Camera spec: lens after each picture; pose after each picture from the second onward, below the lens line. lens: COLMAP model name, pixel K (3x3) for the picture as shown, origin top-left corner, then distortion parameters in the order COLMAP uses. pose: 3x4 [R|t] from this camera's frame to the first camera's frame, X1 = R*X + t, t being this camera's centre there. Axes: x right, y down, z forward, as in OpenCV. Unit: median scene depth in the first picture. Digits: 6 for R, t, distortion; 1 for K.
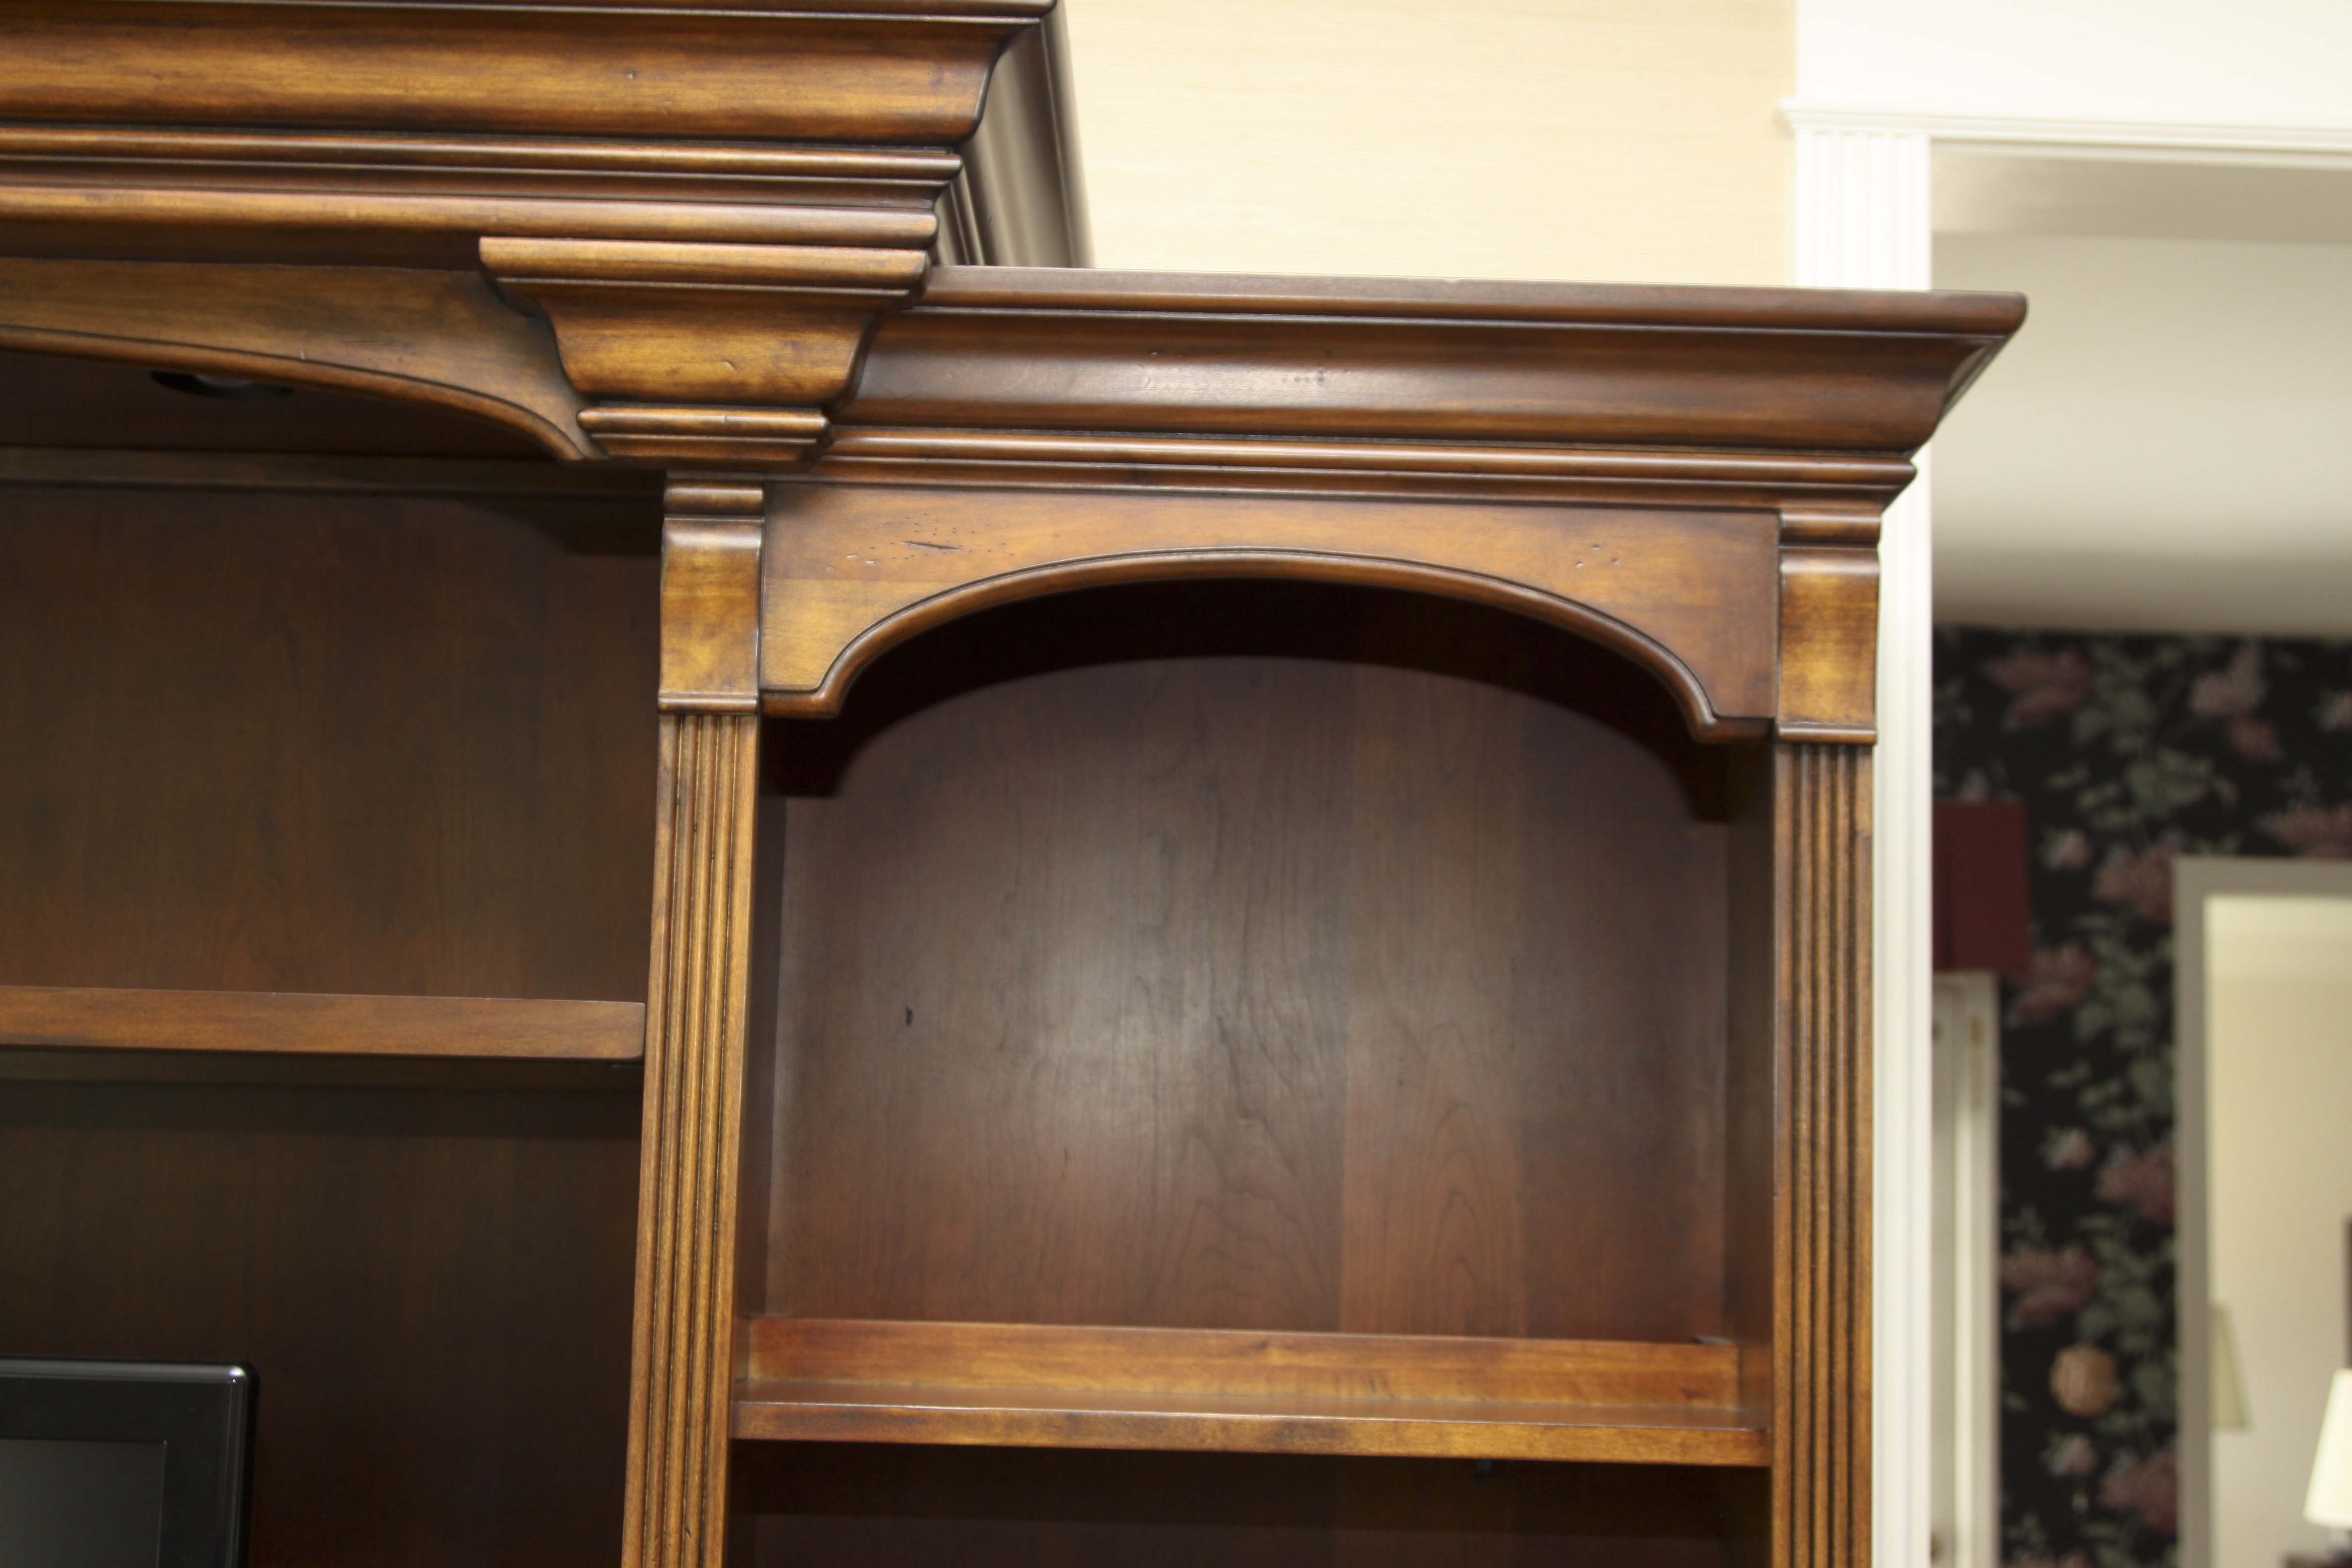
lens RADIAL K [[3420.2, 0, 1223.8], [0, 3420.2, 796.9], [0, 0, 1]] dist [-0.033692, 0.012042]
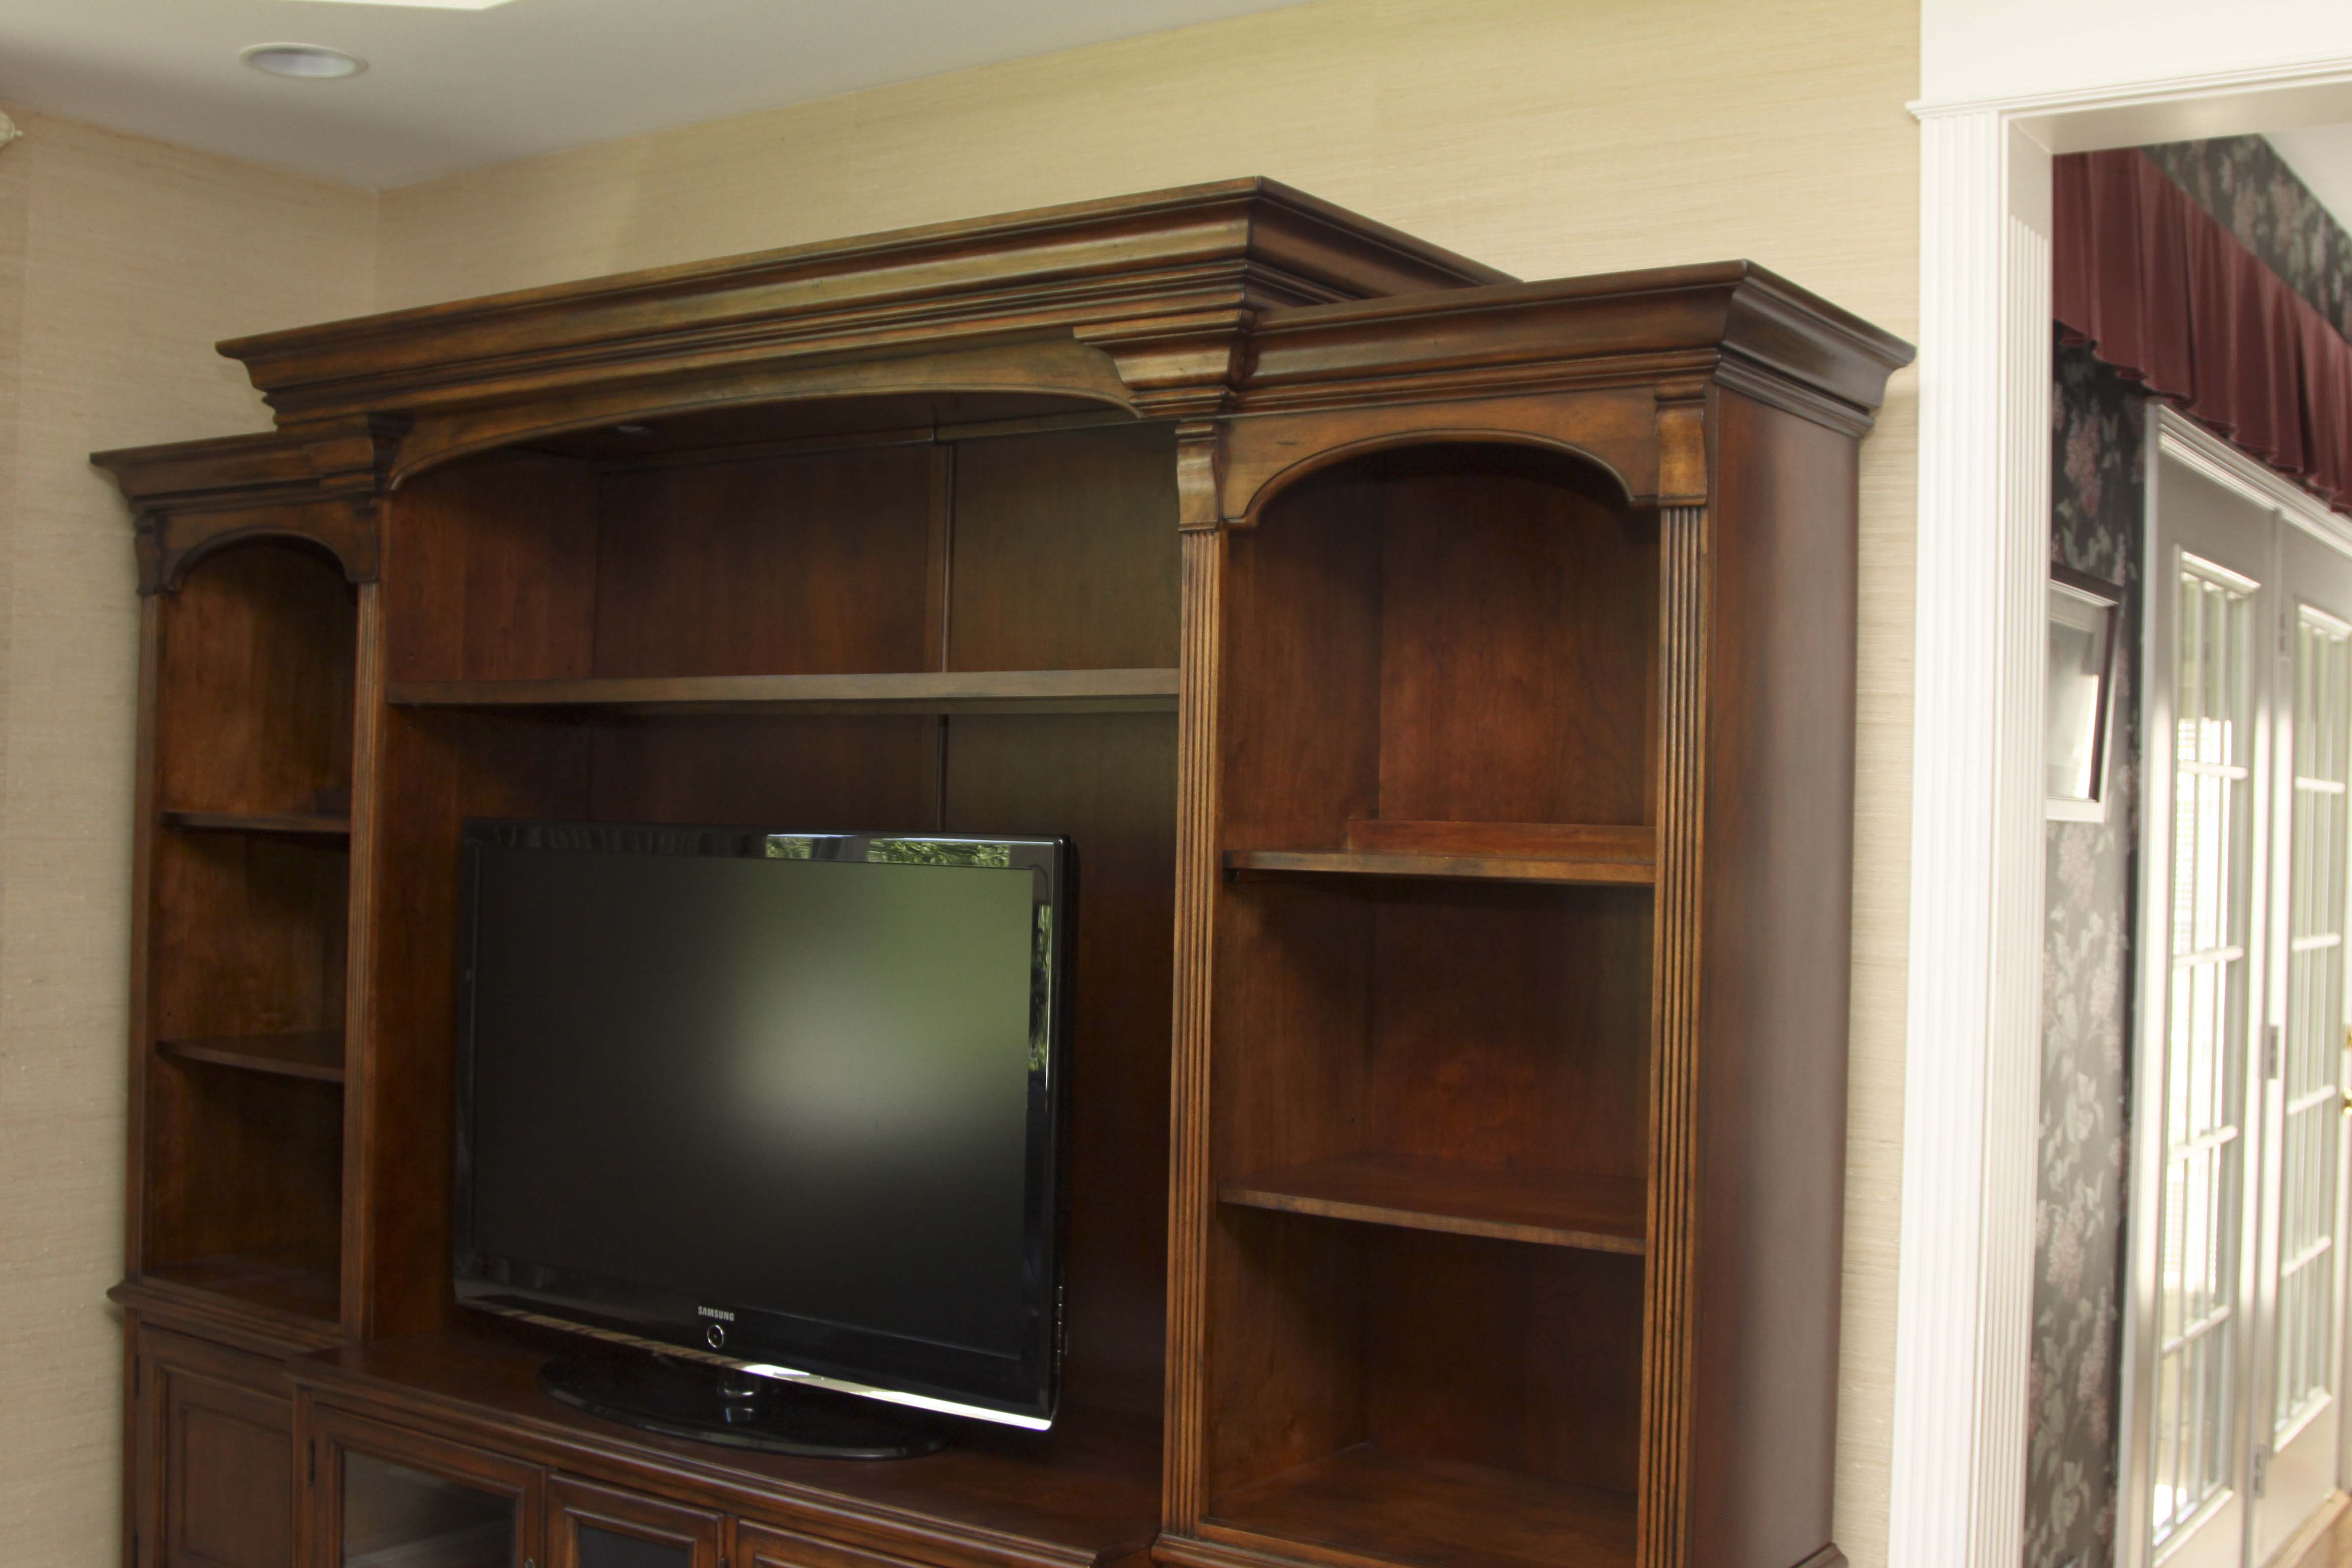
lens RADIAL K [[2525.3, 0, 1218.0], [0, 2525.3, 771.1], [0, 0, 1]] dist [-0.146111, 0.102360]
pose [[0.821811, -0.017673, -0.569486, 0.754523], [0.077972, 0.993603, 0.081686, -0.003685], [0.564399, -0.111534, 0.817932, -0.300797]]
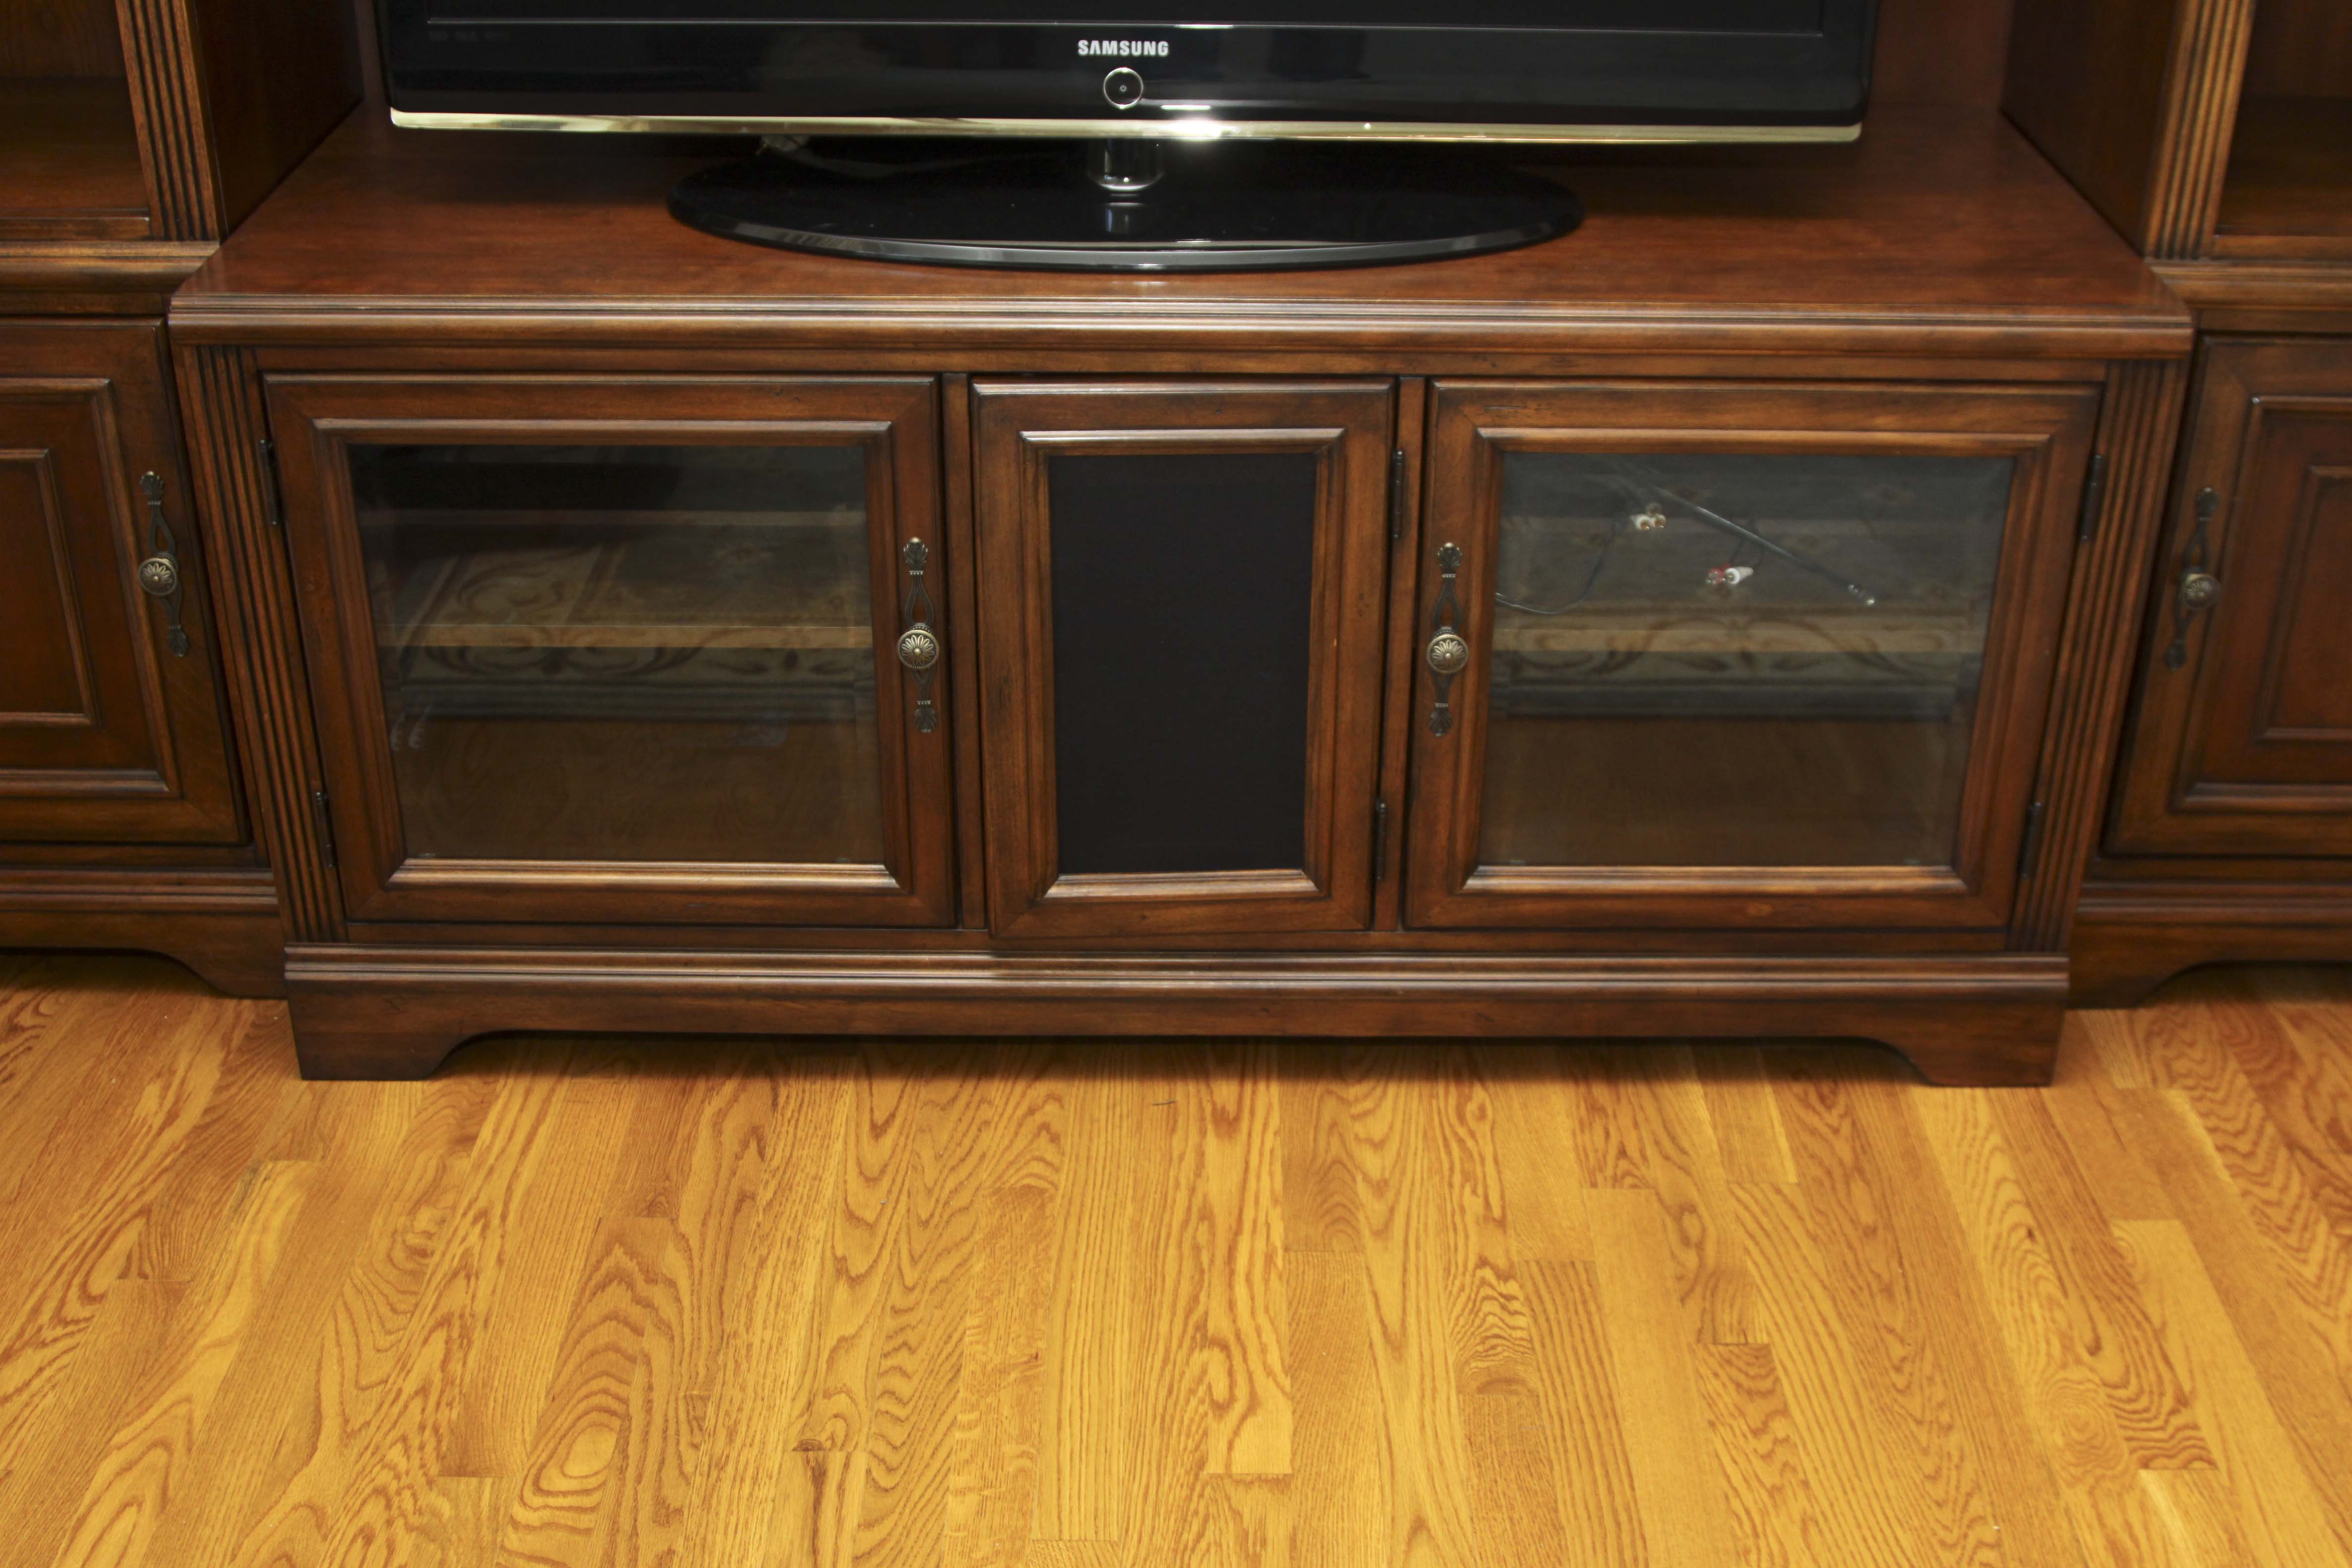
lens RADIAL K [[2767.4, 0, 1219.5], [0, 2767.4, 784.1], [0, 0, 1]] dist [-0.101545, 0.059658]
pose [[0.999874, -0.015858, -0.000478, -0.579011], [0.012975, 0.799953, 0.599923, 0.077557], [-0.009131, -0.599853, 0.800058, -0.143616]]
